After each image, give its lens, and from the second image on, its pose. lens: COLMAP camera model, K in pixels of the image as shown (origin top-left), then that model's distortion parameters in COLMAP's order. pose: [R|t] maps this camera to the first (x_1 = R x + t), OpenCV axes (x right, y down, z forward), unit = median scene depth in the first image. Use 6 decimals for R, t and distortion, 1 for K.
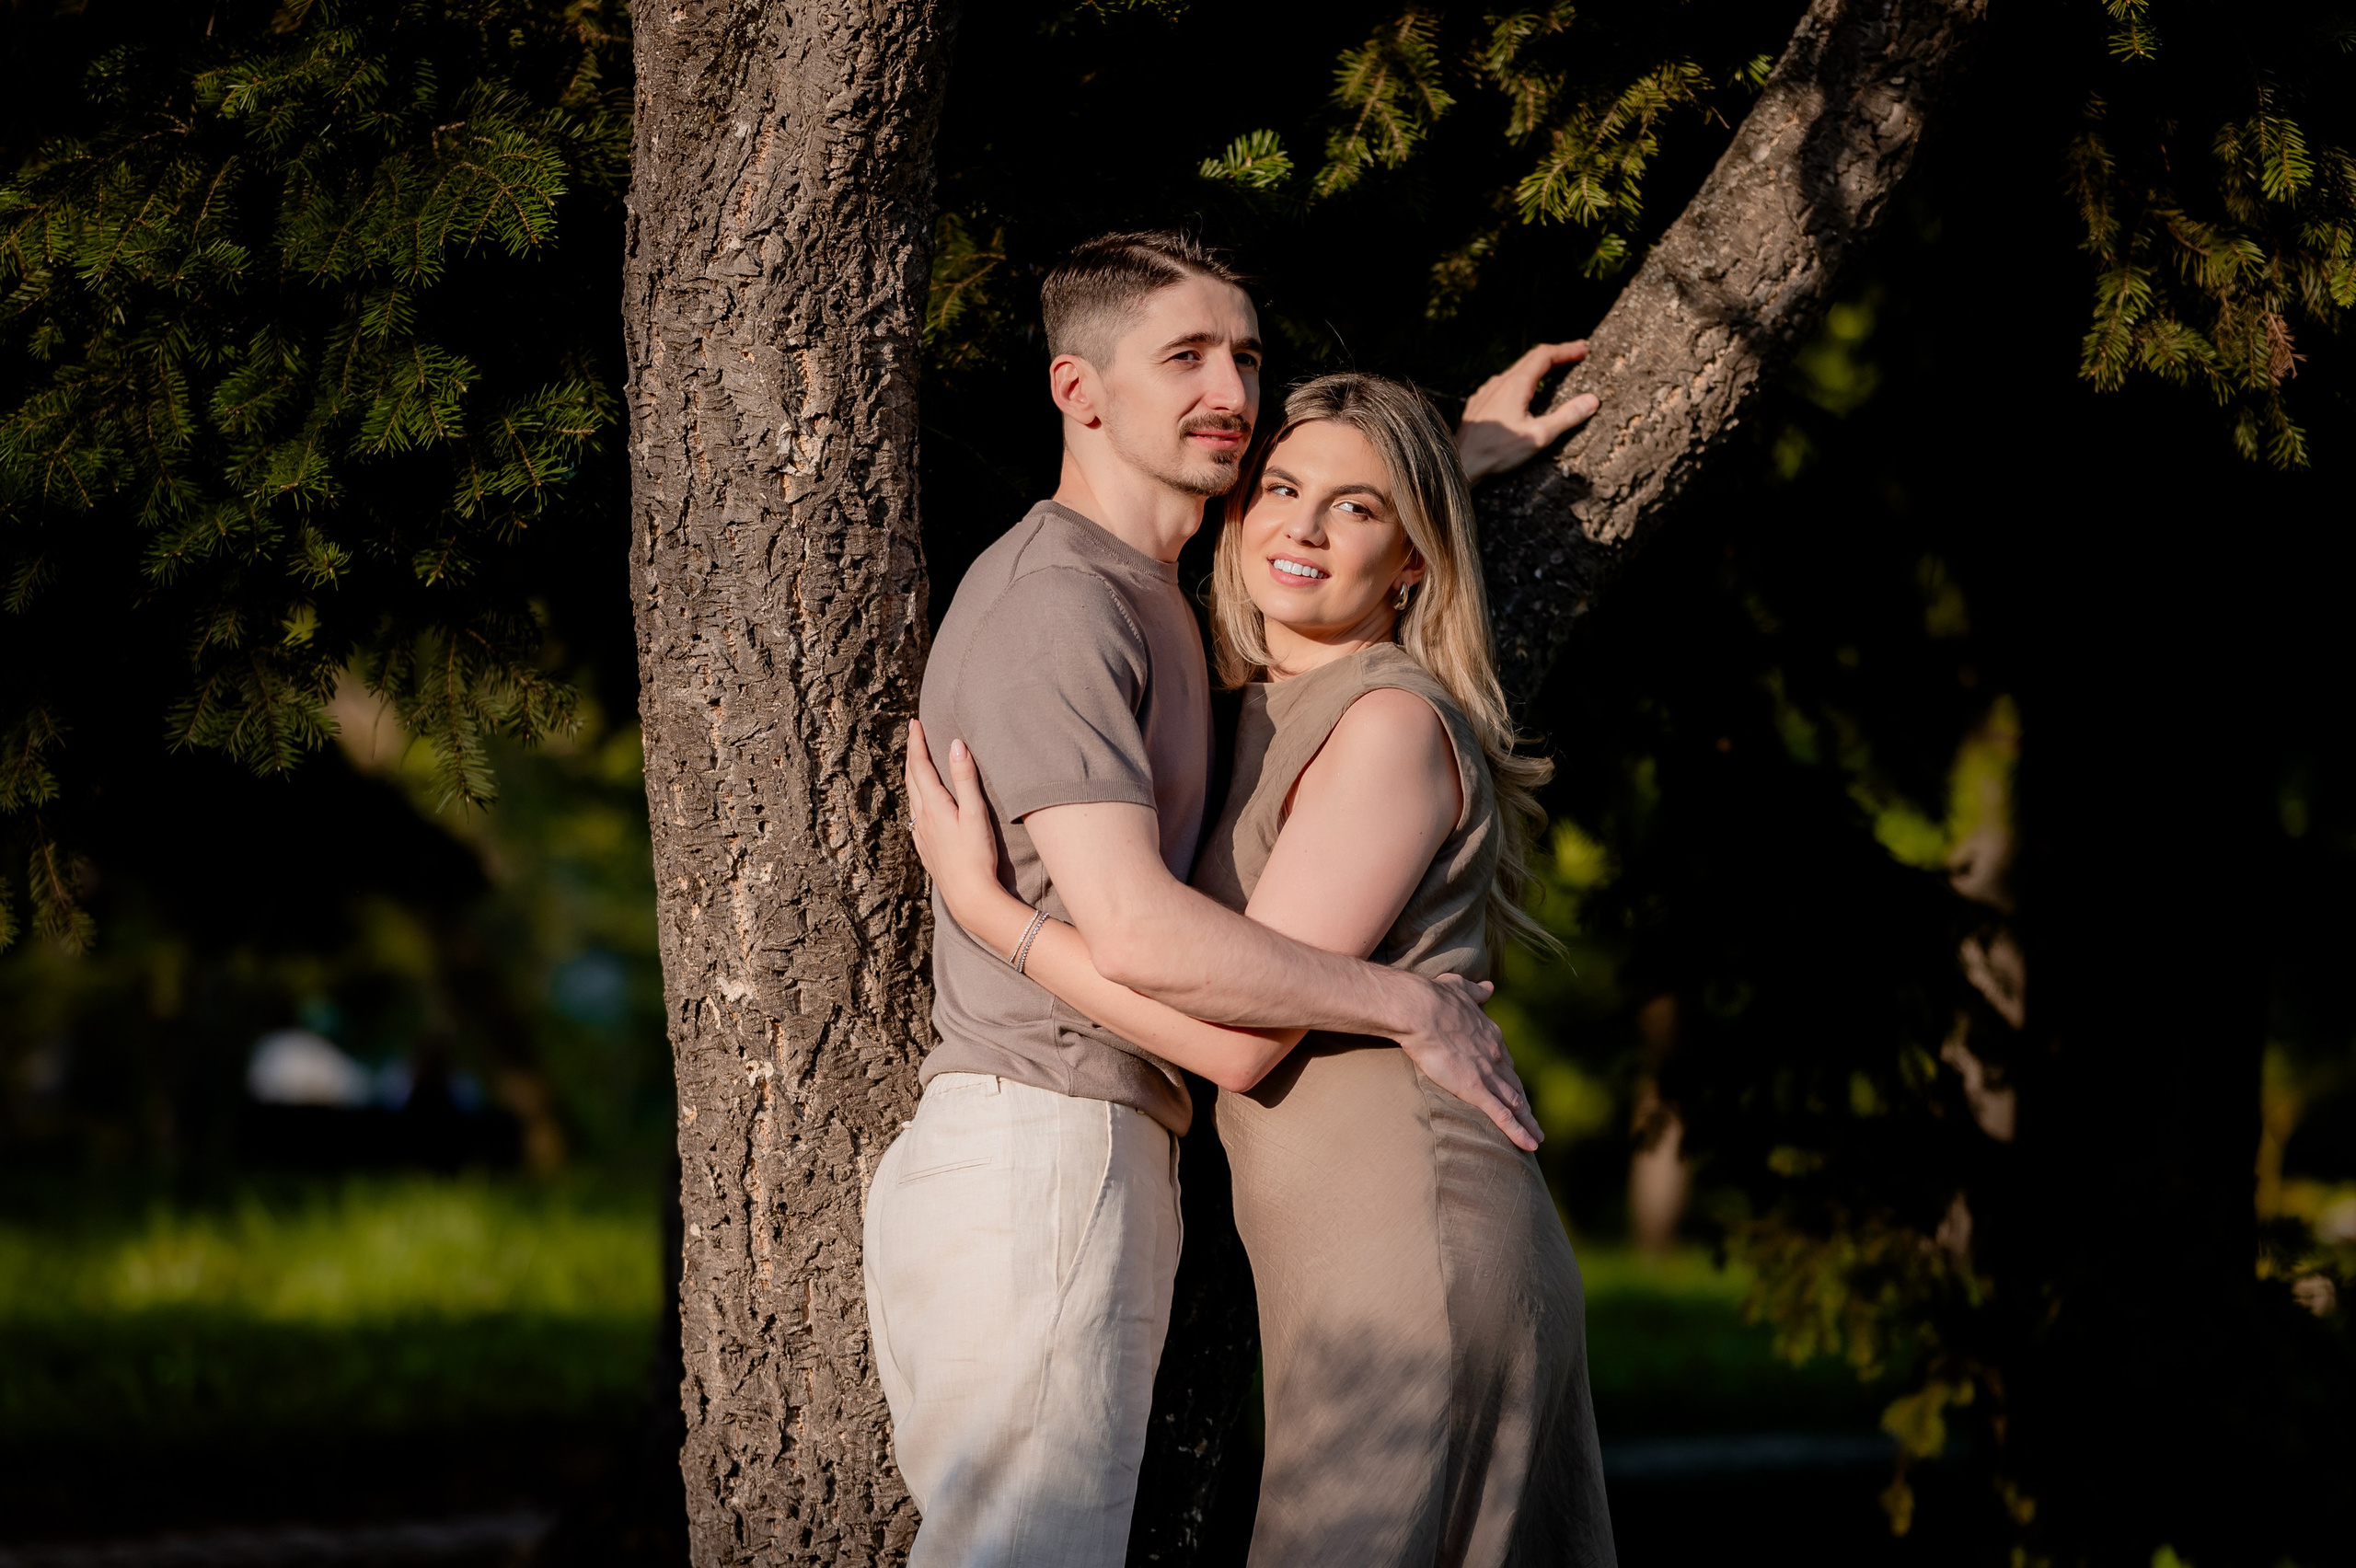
lens RADIAL K [[5483.1, 0, 1270.7], [0, 5483.1, 778.9], [0, 0, 1]] dist [-0.017203, -0.478044]
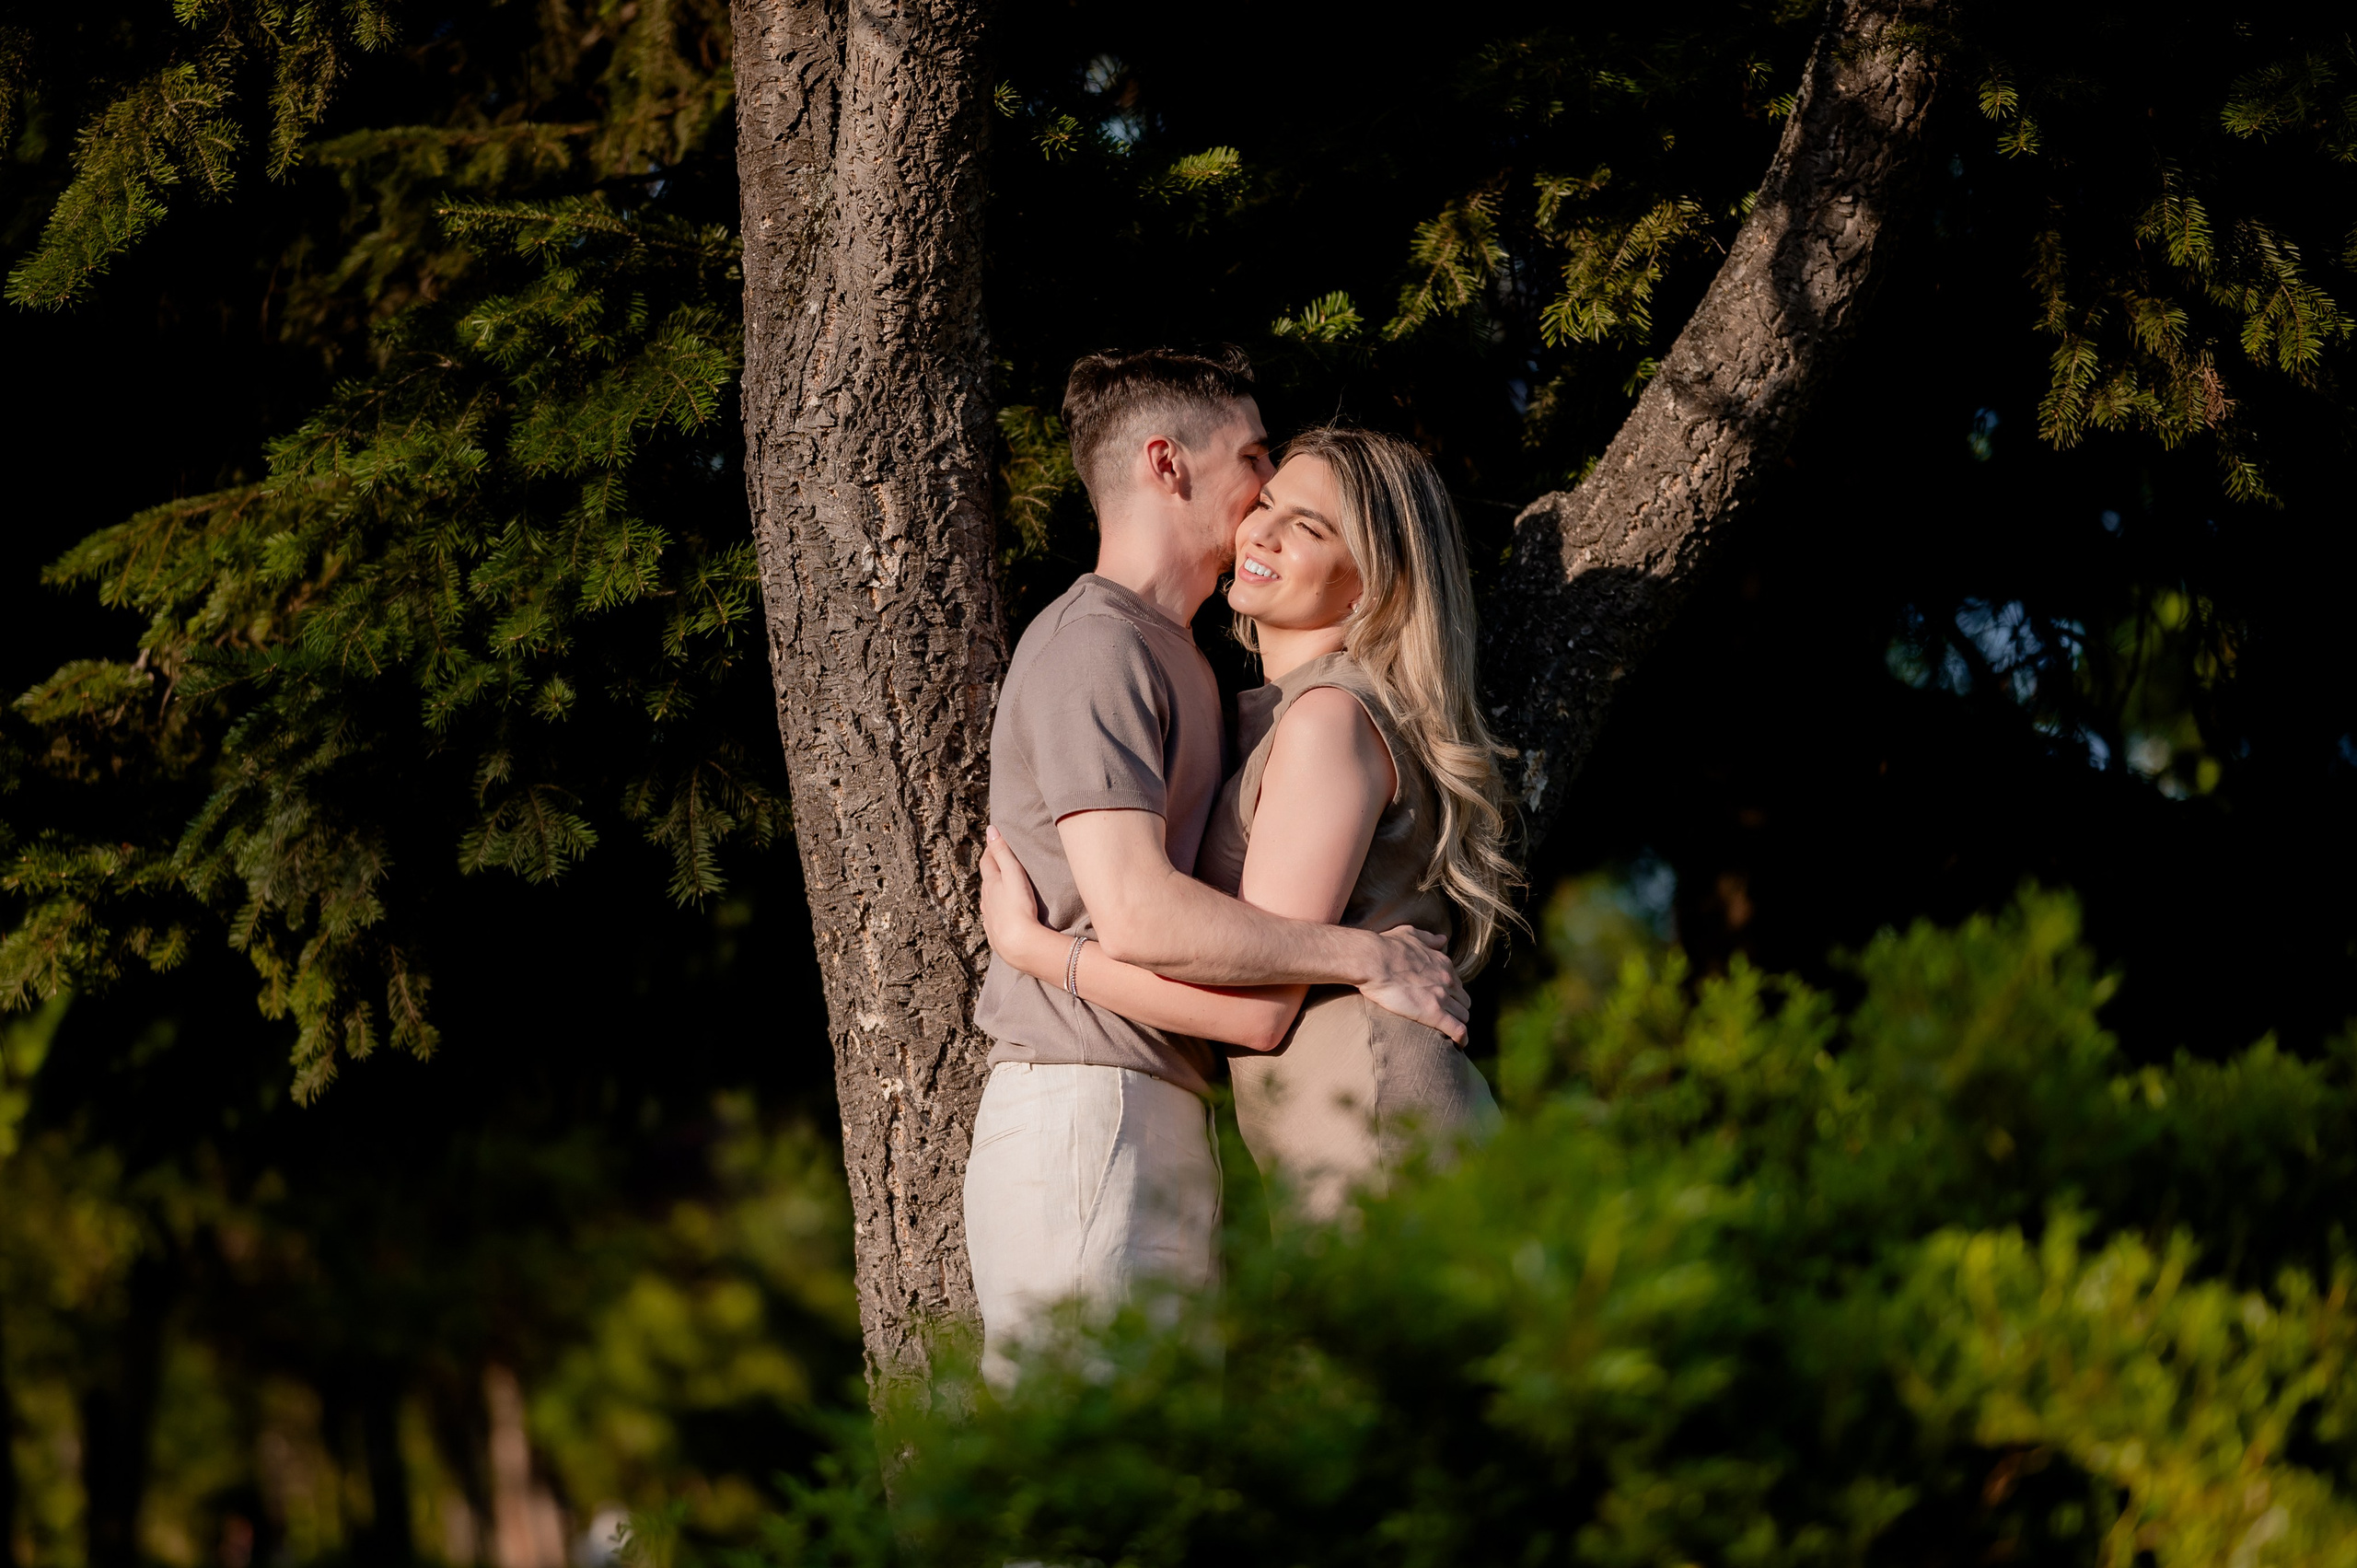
lens RADIAL K [[5485.8, 0, 1271.3], [0, 5485.8, 778.9], [0, 0, 1]] dist [-0.017203, -0.478044]
pose [[0.982070, -0.069295, -0.175317, 0.204215], [0.057366, 0.995738, -0.072221, 0.077752], [0.179574, 0.060869, 0.981859, -0.170449]]
